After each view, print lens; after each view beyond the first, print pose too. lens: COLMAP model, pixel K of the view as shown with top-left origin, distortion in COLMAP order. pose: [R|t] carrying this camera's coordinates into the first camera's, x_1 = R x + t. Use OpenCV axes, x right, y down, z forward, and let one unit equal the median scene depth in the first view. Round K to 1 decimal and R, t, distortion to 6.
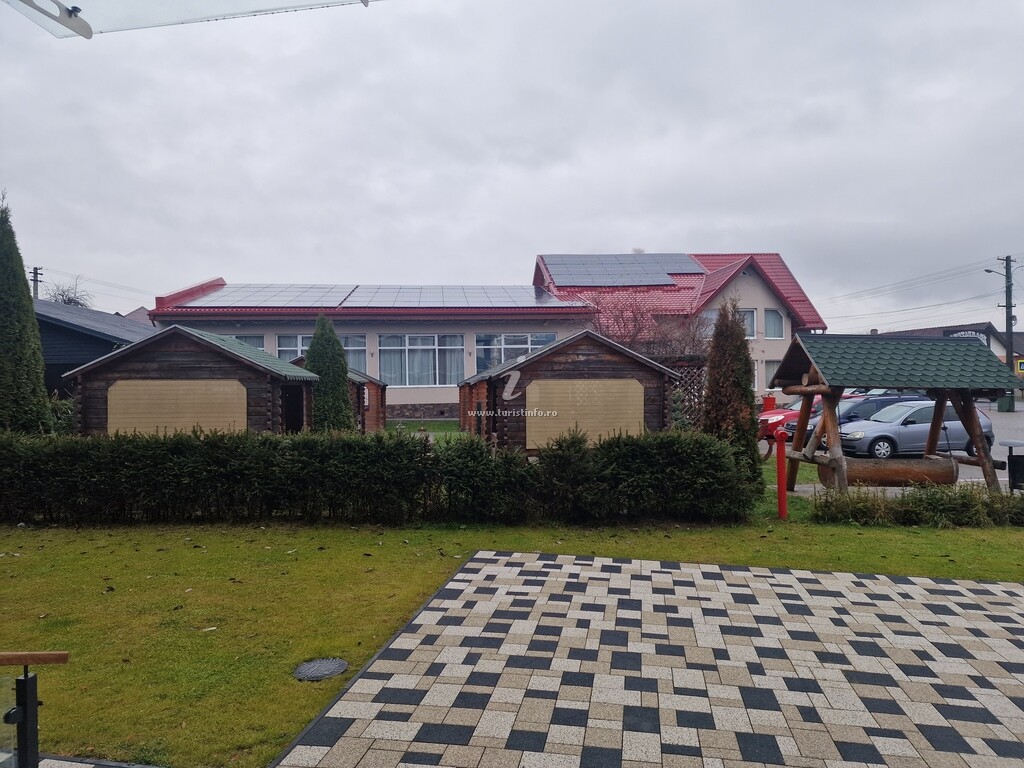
lens RADIAL K [[680.2, 0, 508.6], [0, 680.2, 387.8], [0, 0, 1]] dist [0.083695, -0.072126]
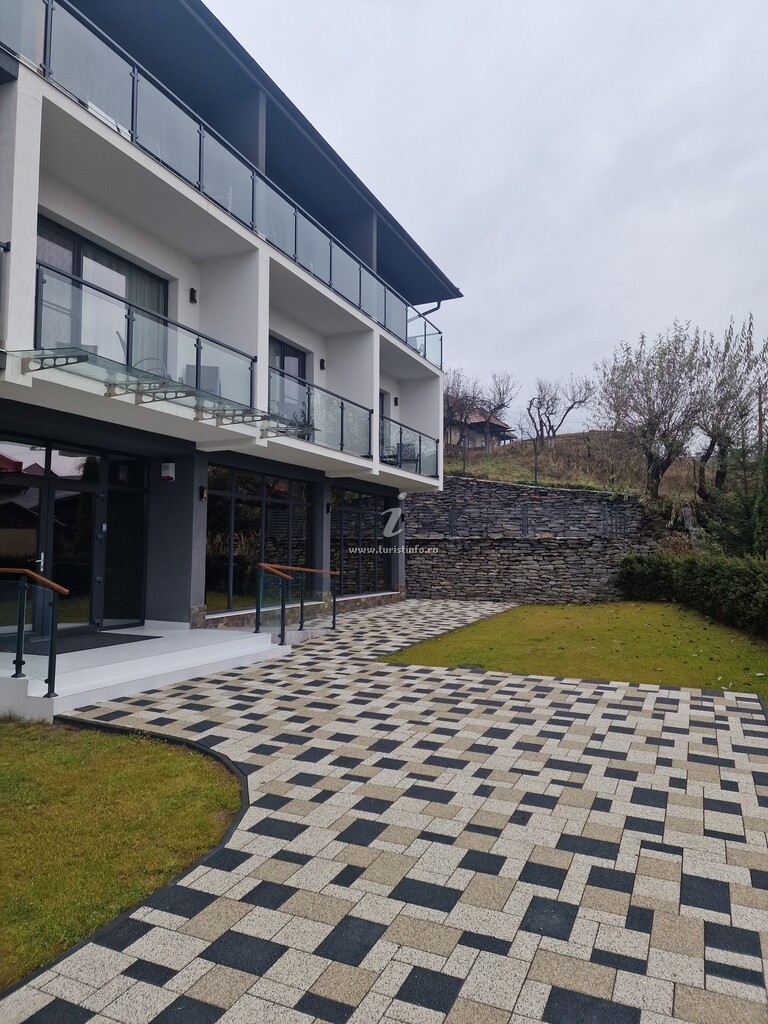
lens RADIAL K [[680.2, 0, 383.9], [0, 680.2, 505.2], [0, 0, 1]] dist [0.083695, -0.072126]
pose [[-0.248886, -0.049621, -0.967261, 1.384781], [-0.003543, 0.998727, -0.050324, 0.054077], [0.968526, -0.009097, -0.248745, 1.069057]]
